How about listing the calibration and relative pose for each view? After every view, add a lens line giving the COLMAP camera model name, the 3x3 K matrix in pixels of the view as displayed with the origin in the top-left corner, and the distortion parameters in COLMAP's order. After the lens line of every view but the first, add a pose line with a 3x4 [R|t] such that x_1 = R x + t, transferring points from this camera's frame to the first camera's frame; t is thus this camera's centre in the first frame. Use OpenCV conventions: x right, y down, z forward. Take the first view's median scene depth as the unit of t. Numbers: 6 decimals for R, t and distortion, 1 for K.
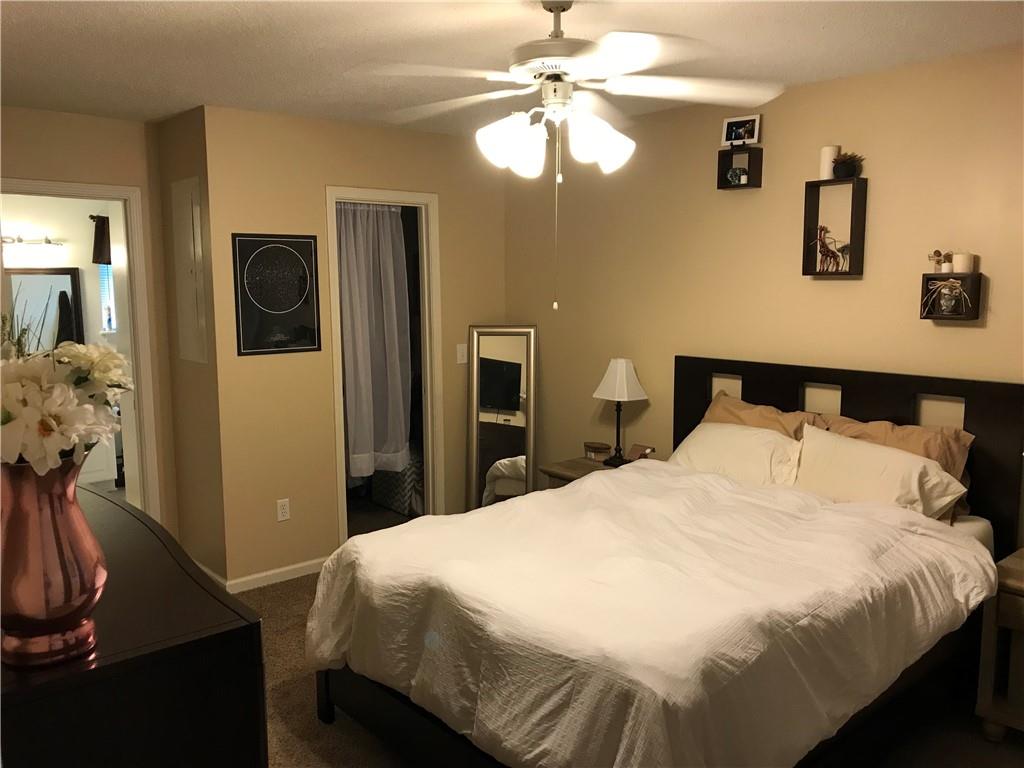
lens RADIAL K [[837.4, 0, 517.5], [0, 837.4, 364.8], [0, 0, 1]] dist [0.117380, -0.148907]
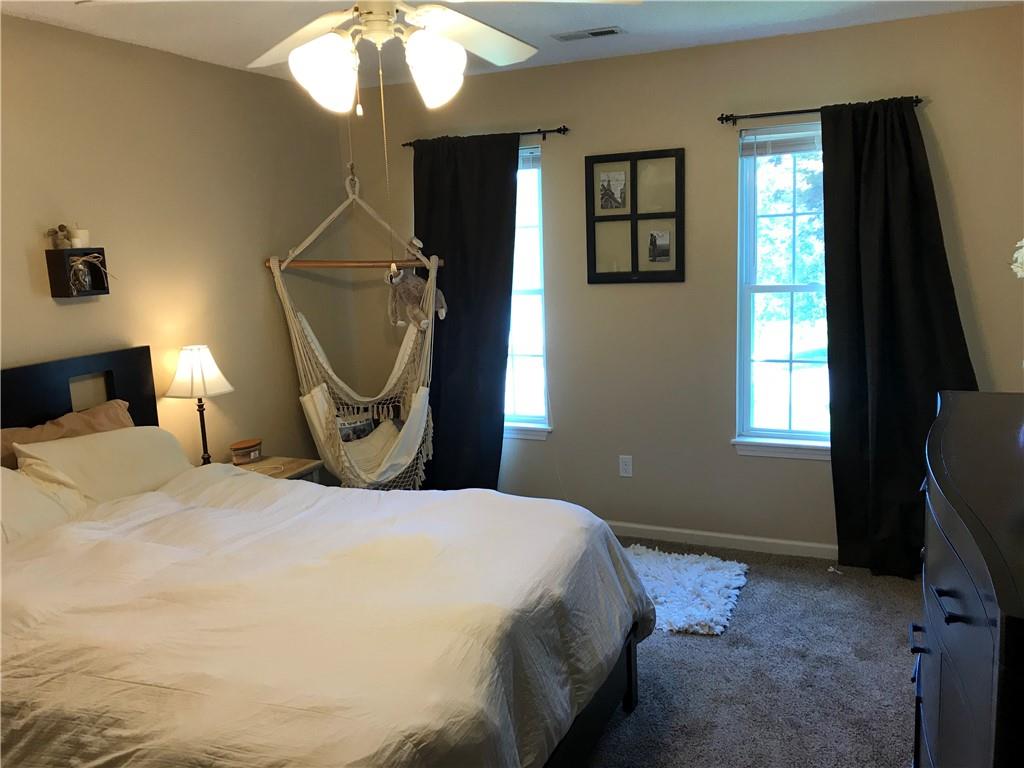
lens RADIAL K [[837.4, 0, 517.5], [0, 837.4, 364.8], [0, 0, 1]] dist [0.117380, -0.148907]
pose [[-0.442581, -0.092341, 0.891962, -0.716153], [0.135417, 0.976394, 0.168274, -0.088118], [-0.886445, 0.195262, -0.419629, 1.200097]]
